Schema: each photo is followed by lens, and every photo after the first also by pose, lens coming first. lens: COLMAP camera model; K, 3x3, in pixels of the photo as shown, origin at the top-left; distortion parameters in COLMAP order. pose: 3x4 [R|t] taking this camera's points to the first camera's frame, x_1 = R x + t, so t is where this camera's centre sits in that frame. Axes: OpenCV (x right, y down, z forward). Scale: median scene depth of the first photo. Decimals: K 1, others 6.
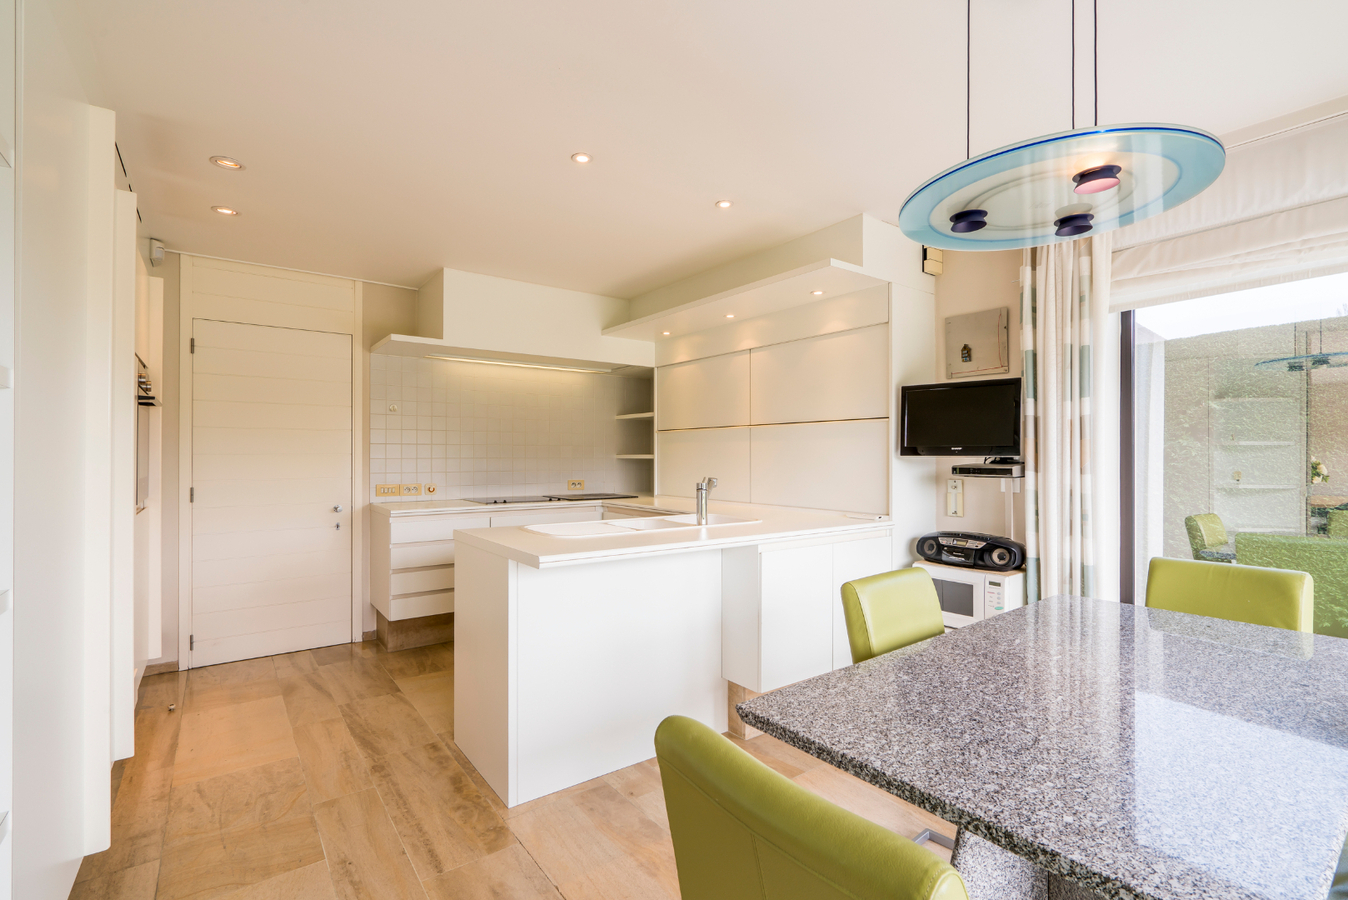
lens RADIAL K [[616.4, 0, 670.6], [0, 616.4, 452.8], [0, 0, 1]] dist [-0.003447, -0.000070]
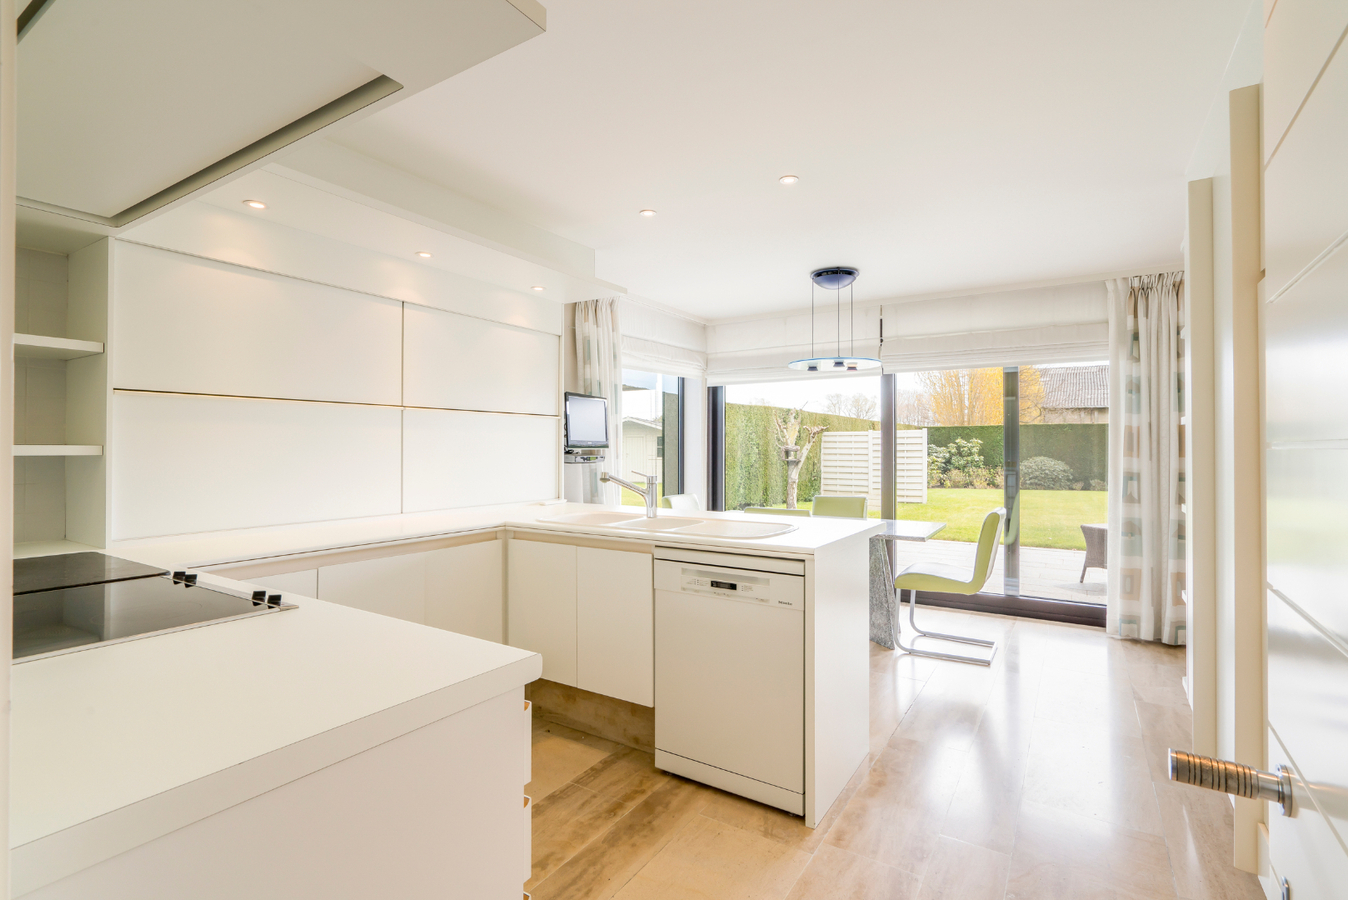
lens RADIAL K [[630.6, 0, 679.2], [0, 630.6, 443.7], [0, 0, 1]] dist [-0.000733, -0.000200]
pose [[-0.363980, 0.001872, 0.931405, -0.912942], [-0.009965, 0.999933, -0.005904, 0.000824], [-0.931353, -0.011430, -0.363937, 1.298013]]
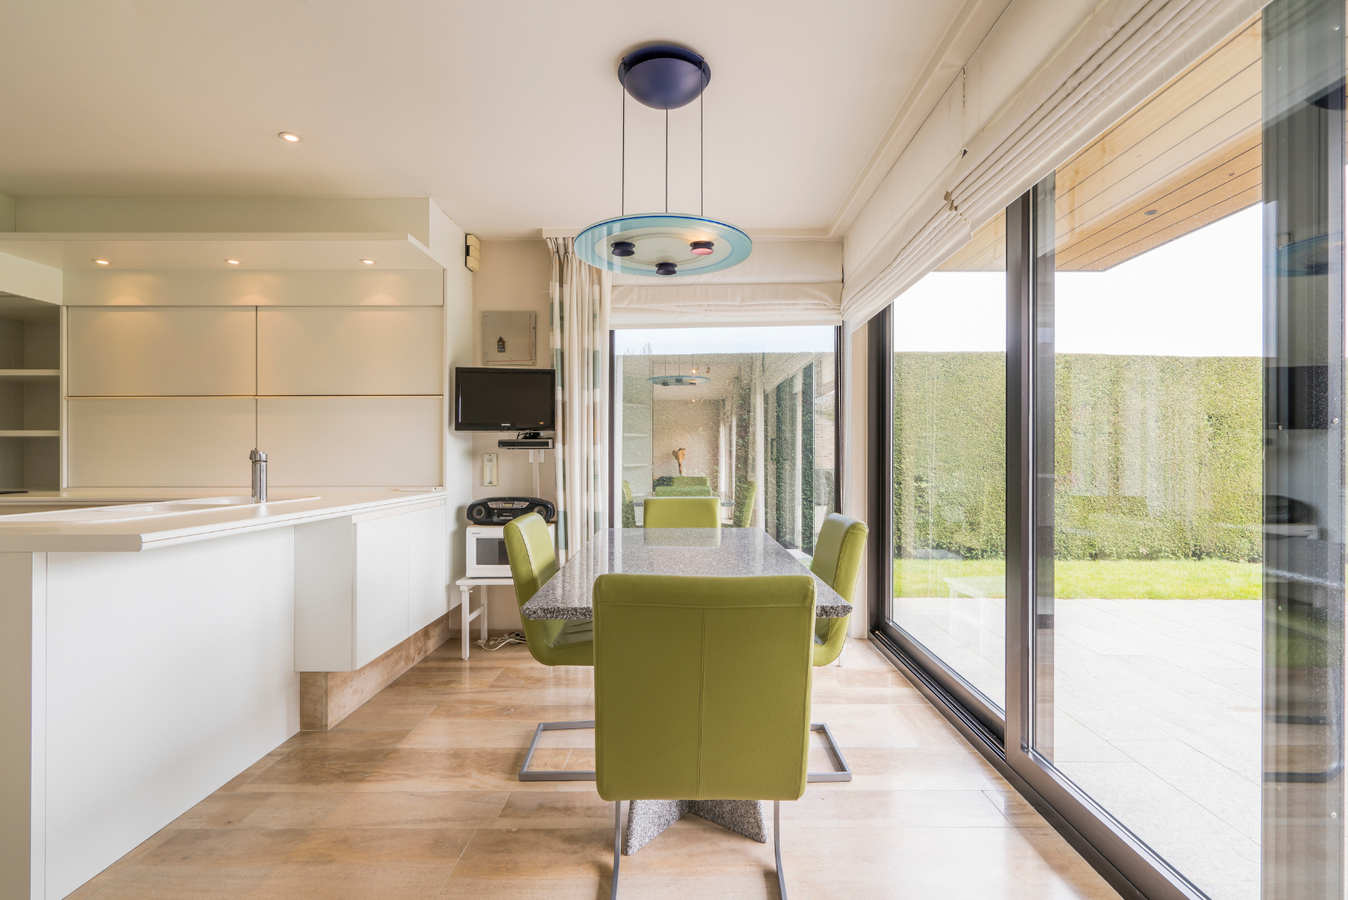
lens RADIAL K [[646.3, 0, 676.8], [0, 646.3, 457.3], [0, 0, 1]] dist [-0.002474, -0.000424]
pose [[0.594650, -0.001129, 0.803984, -0.325719], [-0.000950, 0.999997, 0.002107, 0.051293], [-0.803984, -0.002017, 0.594648, 0.005580]]
